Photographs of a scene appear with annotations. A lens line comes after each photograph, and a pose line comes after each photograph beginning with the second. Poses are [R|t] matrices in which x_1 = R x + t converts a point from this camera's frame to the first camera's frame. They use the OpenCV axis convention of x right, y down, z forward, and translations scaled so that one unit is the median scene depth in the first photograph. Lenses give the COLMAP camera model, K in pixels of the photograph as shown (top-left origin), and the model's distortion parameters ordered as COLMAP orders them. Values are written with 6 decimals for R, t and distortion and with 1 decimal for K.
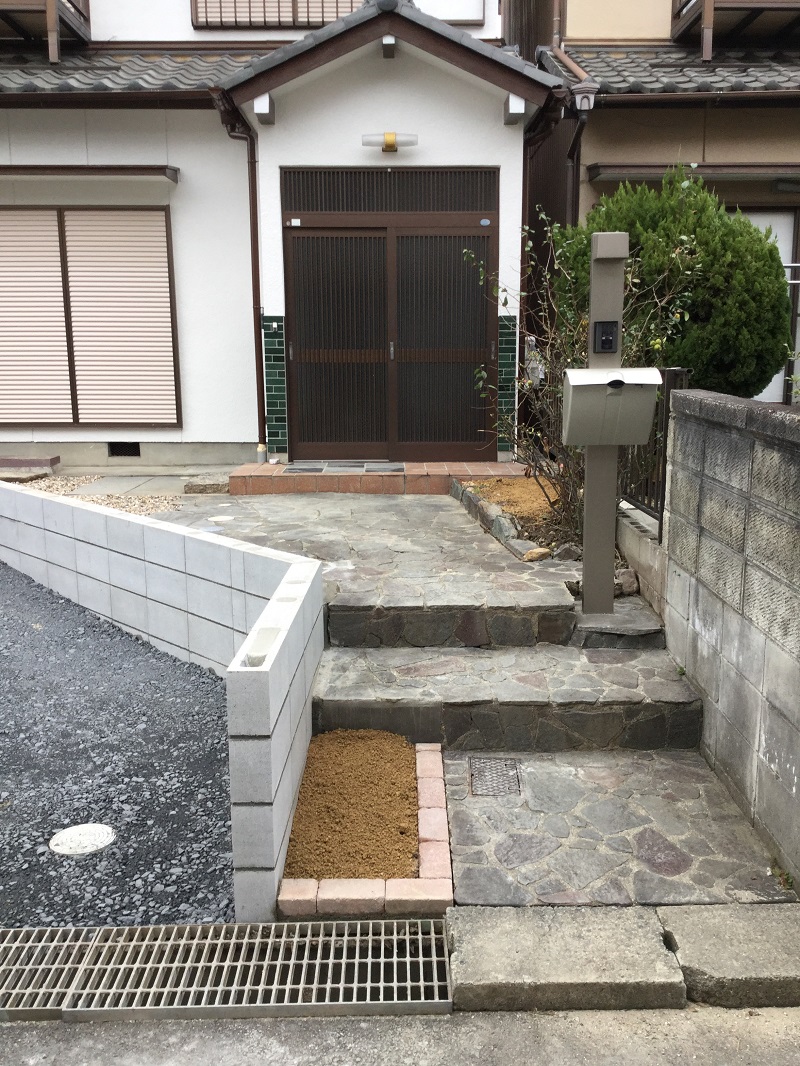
lens RADIAL K [[952.1, 0, 400.0], [0, 952.1, 533.0], [0, 0, 1]] dist [0.139714, -0.269434]
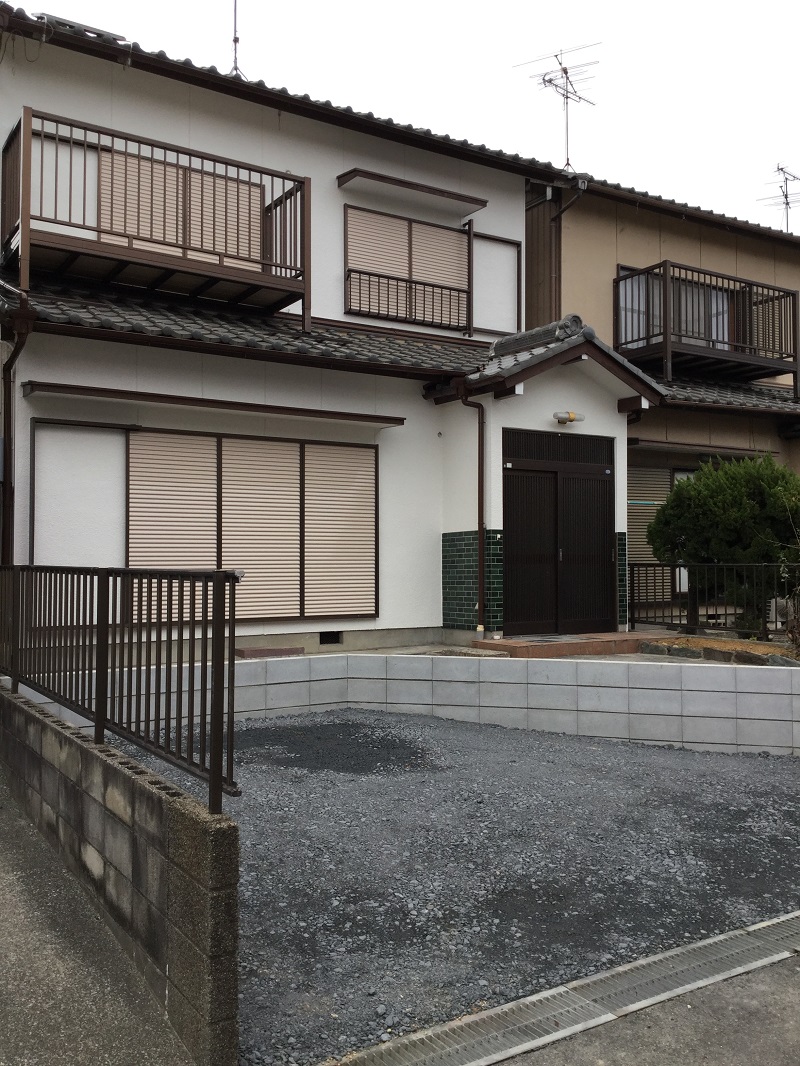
lens RADIAL K [[952.1, 0, 400.0], [0, 952.1, 533.0], [0, 0, 1]] dist [0.139714, -0.269434]
pose [[0.844912, 0.016875, 0.534639, -0.888649], [0.100941, 0.976514, -0.190344, 0.019291], [-0.525294, 0.214791, 0.823366, -0.032276]]
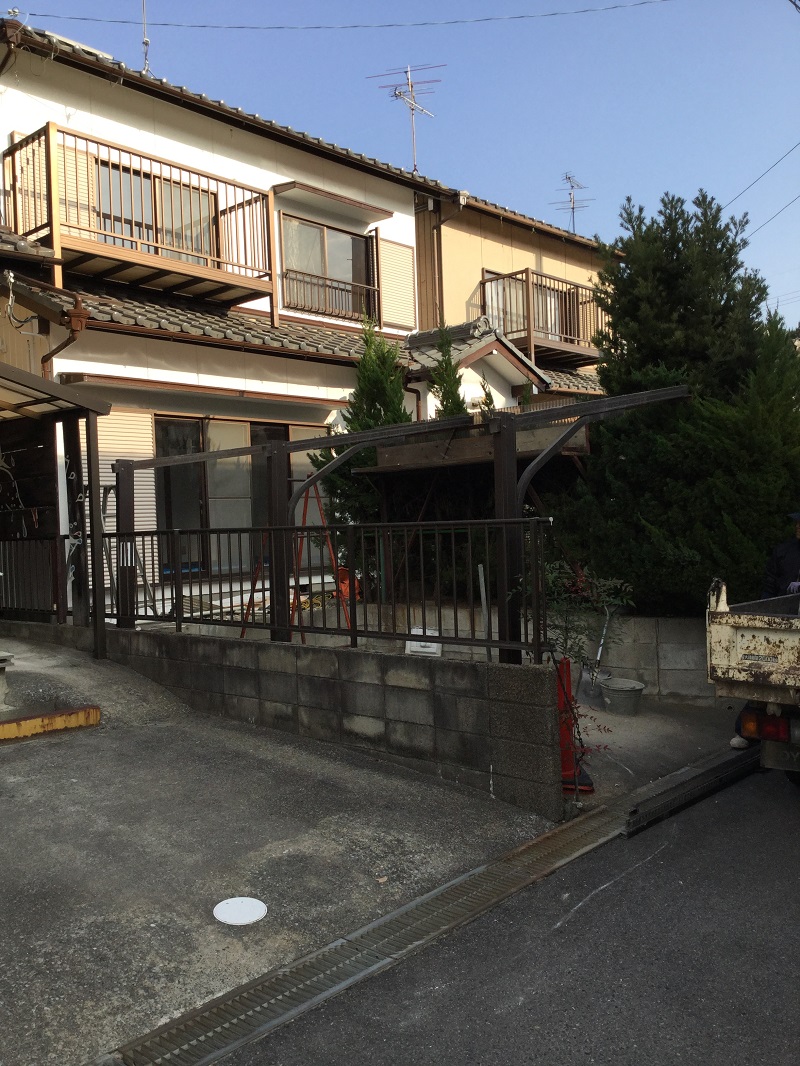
lens RADIAL K [[952.1, 0, 400.0], [0, 952.1, 533.0], [0, 0, 1]] dist [0.139714, -0.269434]
pose [[0.674925, -0.027805, 0.737362, -1.265675], [0.171603, 0.977806, -0.120200, 0.023003], [-0.717655, 0.207660, 0.664717, -0.027827]]
